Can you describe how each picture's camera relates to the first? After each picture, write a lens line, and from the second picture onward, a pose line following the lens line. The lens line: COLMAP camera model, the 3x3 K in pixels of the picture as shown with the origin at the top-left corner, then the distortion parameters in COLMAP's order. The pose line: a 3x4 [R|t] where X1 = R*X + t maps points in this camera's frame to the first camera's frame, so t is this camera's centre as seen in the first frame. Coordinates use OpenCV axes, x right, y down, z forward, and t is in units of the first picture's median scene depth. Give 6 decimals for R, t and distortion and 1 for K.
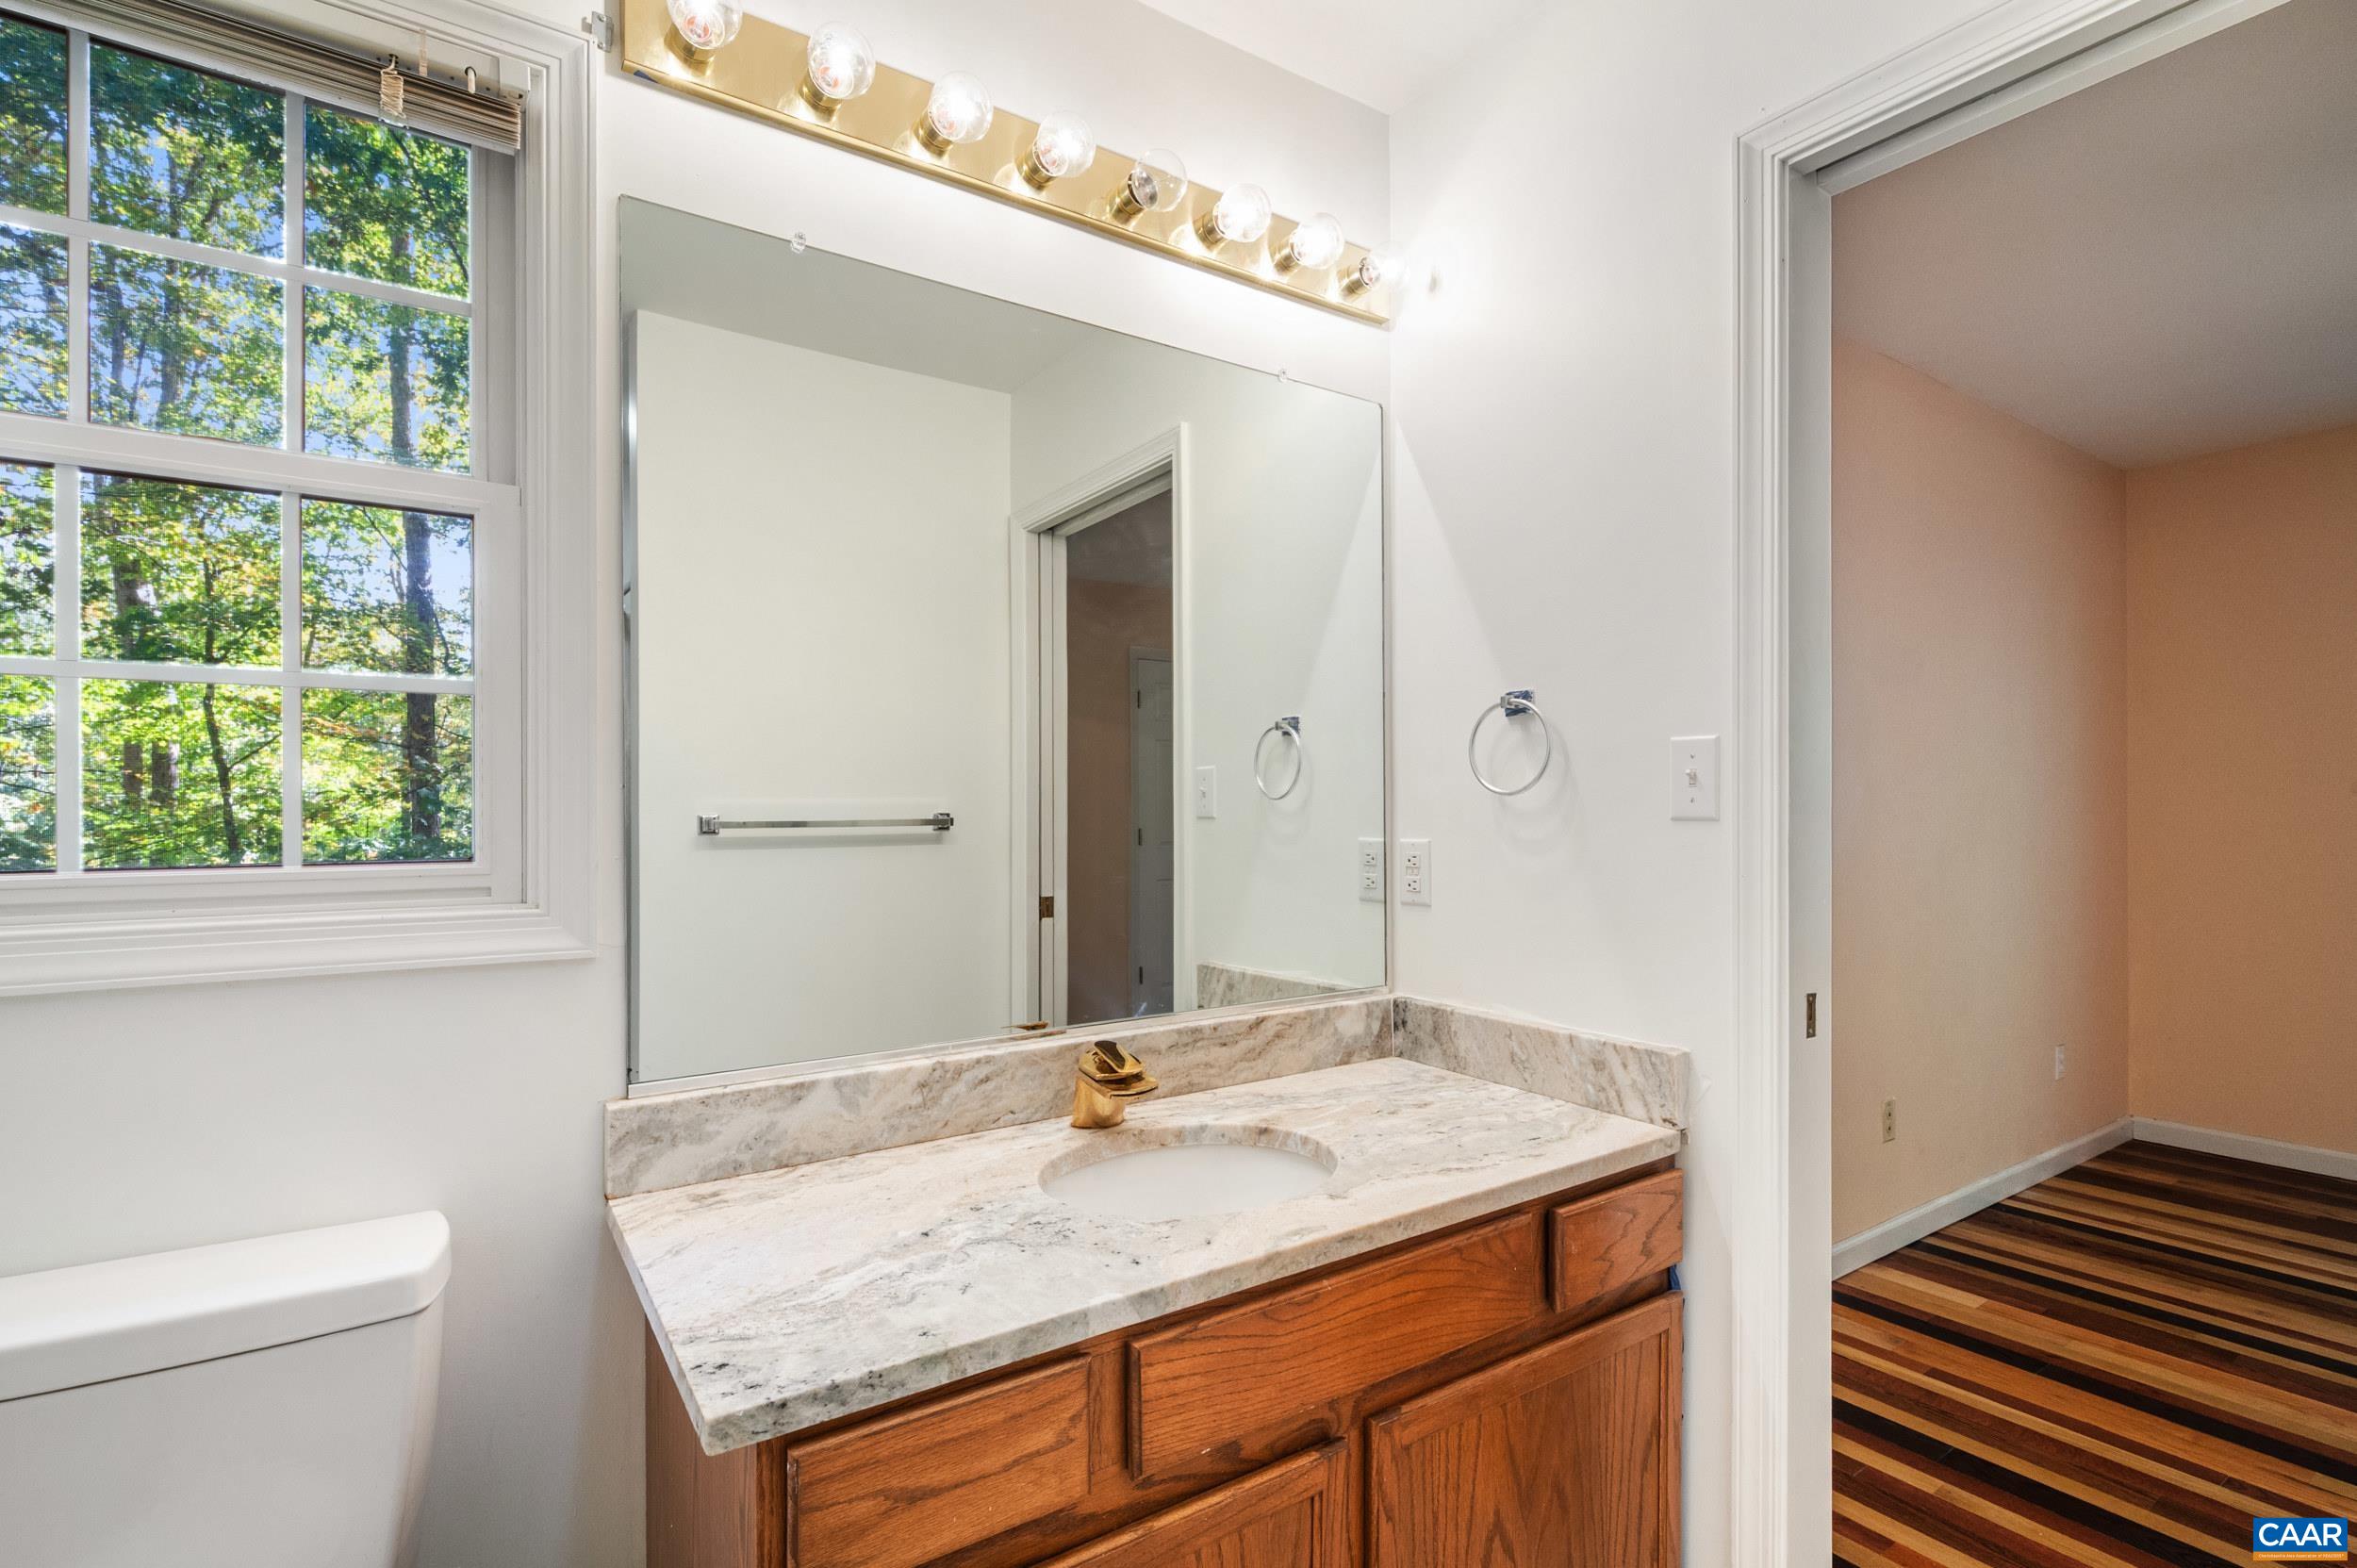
lens RADIAL K [[1064.5, 0, 1182.6], [0, 1064.5, 791.5], [0, 0, 1]] dist [0.003382, 0.000962]
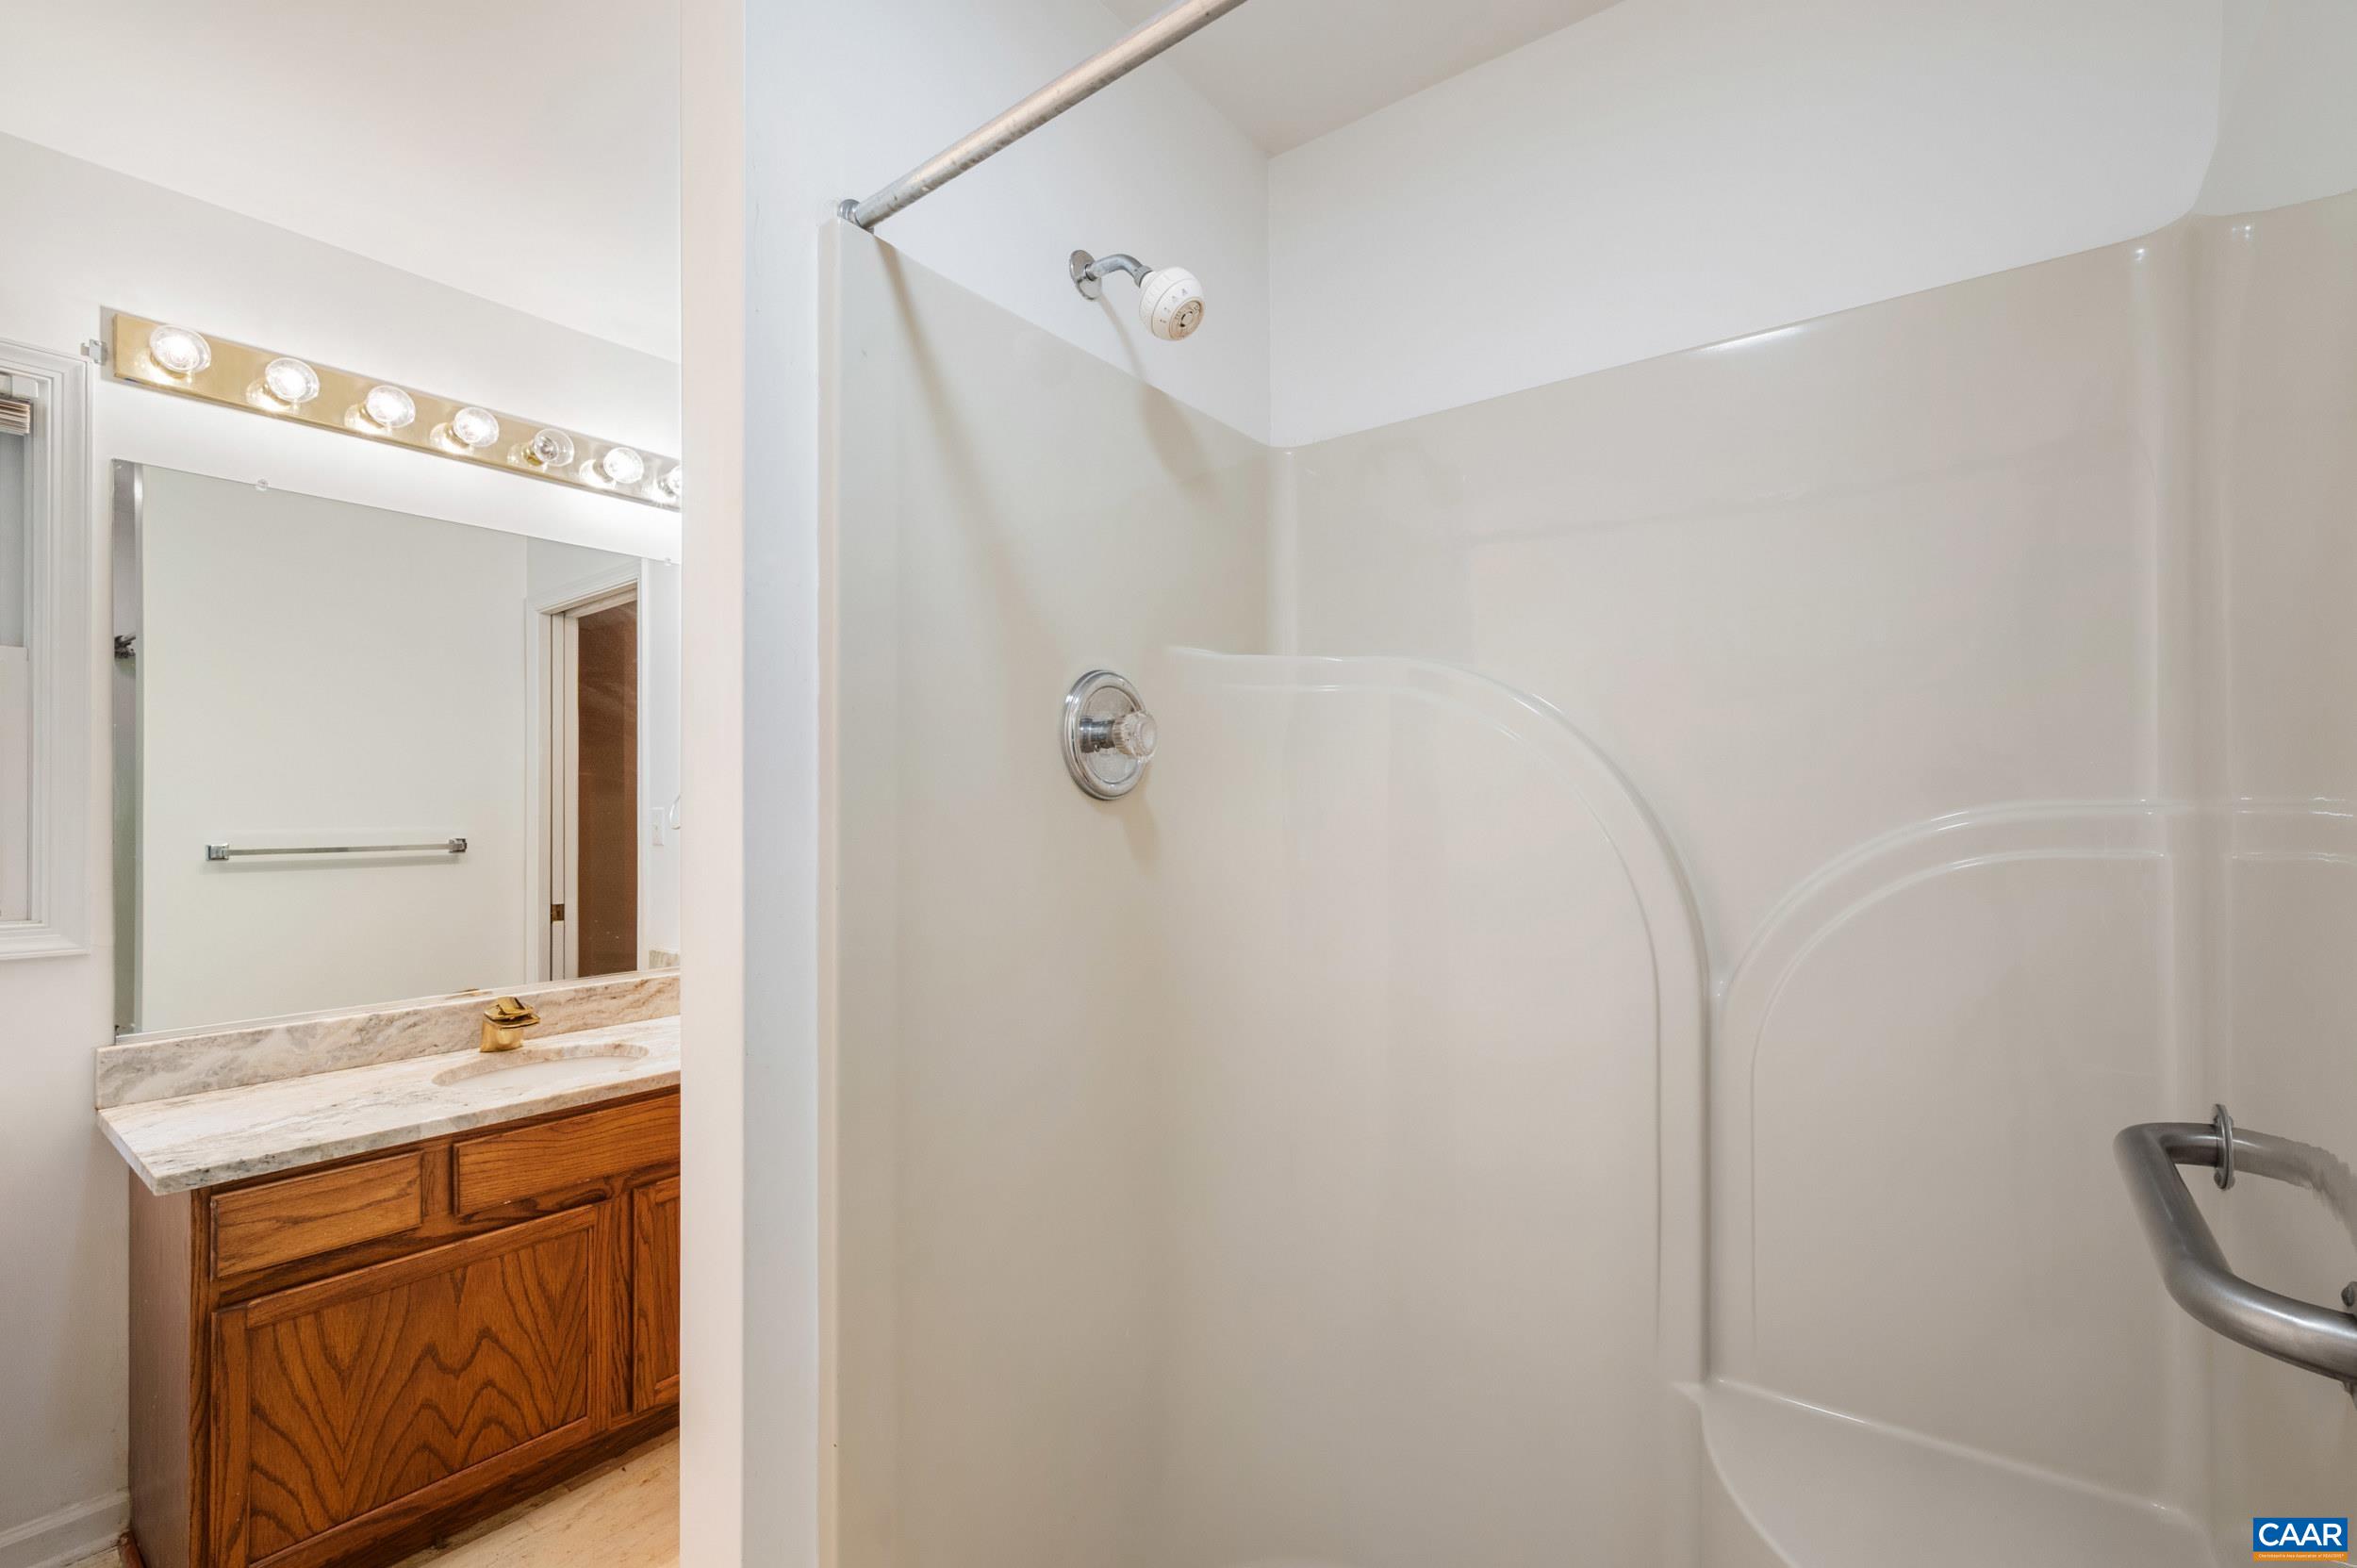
lens RADIAL K [[1030.3, 0, 1190.0], [0, 1030.3, 792.4], [0, 0, 1]] dist [0.003959, 0.000105]
pose [[0.954260, 0.004114, 0.298948, 0.520200], [-0.004078, 0.999991, -0.000745, -0.083144], [-0.298949, -0.000508, 0.954269, -0.904519]]
